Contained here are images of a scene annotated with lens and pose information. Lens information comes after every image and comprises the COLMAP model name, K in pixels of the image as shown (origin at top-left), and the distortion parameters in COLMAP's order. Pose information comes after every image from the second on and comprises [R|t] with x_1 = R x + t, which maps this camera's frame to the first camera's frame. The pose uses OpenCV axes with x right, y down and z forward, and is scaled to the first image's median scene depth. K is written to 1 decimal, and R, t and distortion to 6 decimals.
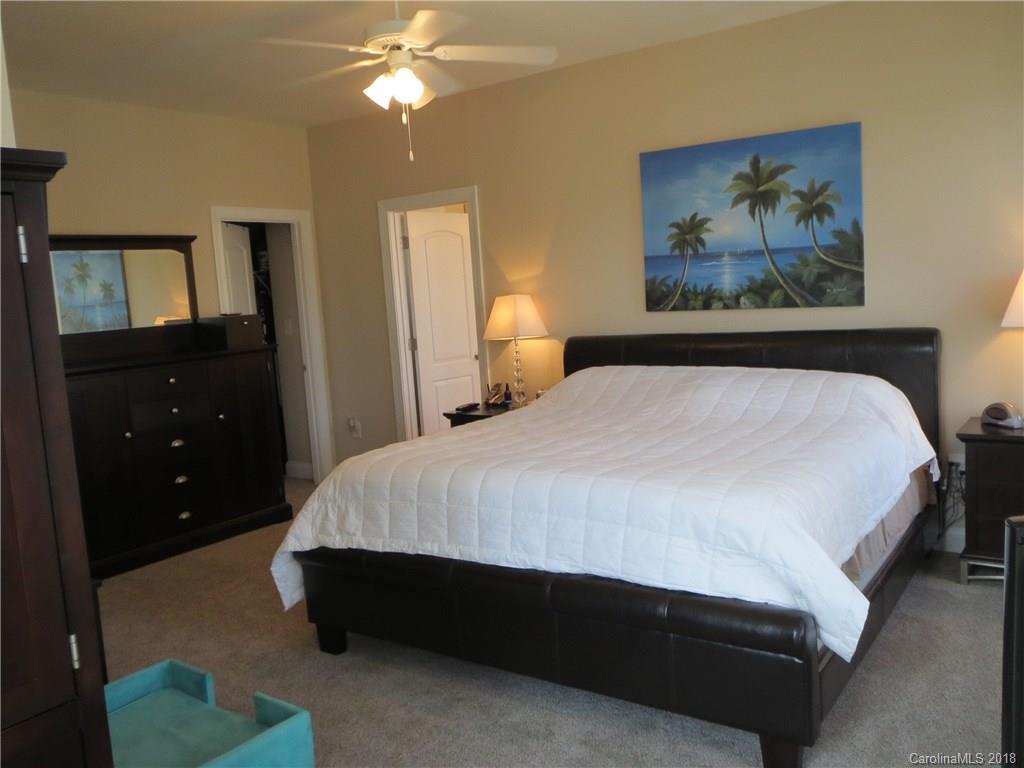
lens RADIAL K [[857.0, 0, 512.4], [0, 857.0, 386.7], [0, 0, 1]] dist [-0.009480, -0.014166]
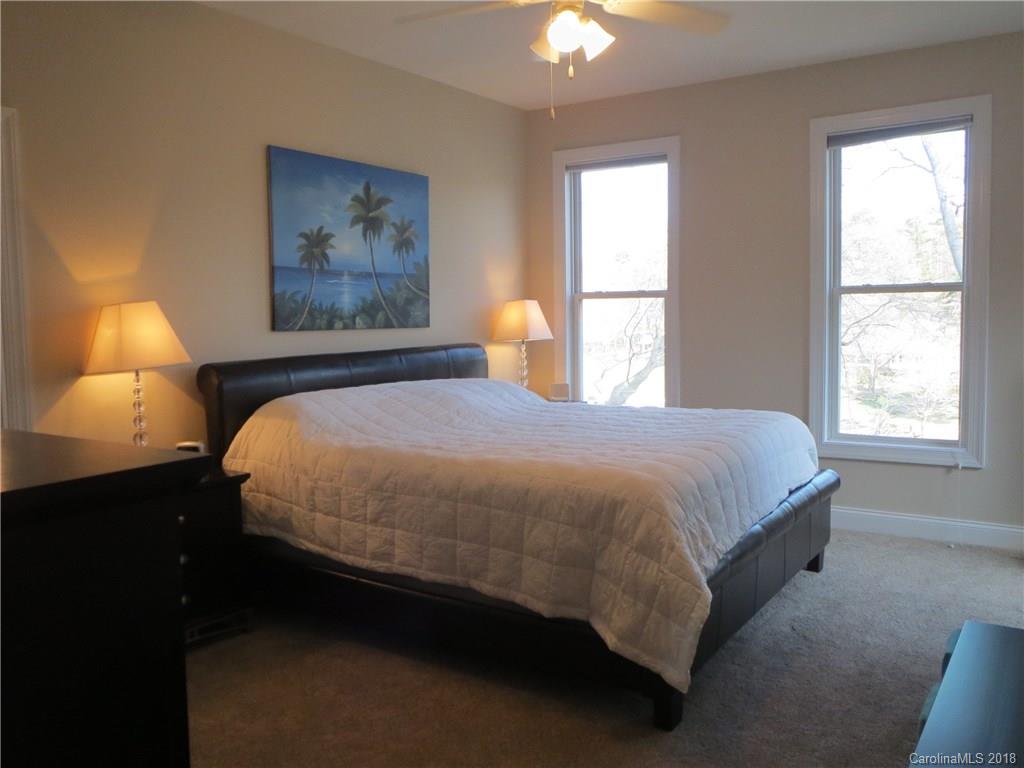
lens RADIAL K [[857.0, 0, 512.0], [0, 857.0, 379.2], [0, 0, 1]] dist [-0.009480, -0.014166]
pose [[-0.027492, -0.000992, 0.999622, -0.740968], [0.158583, 0.987331, 0.005341, -0.009538], [-0.986963, 0.158670, -0.026986, 0.859403]]
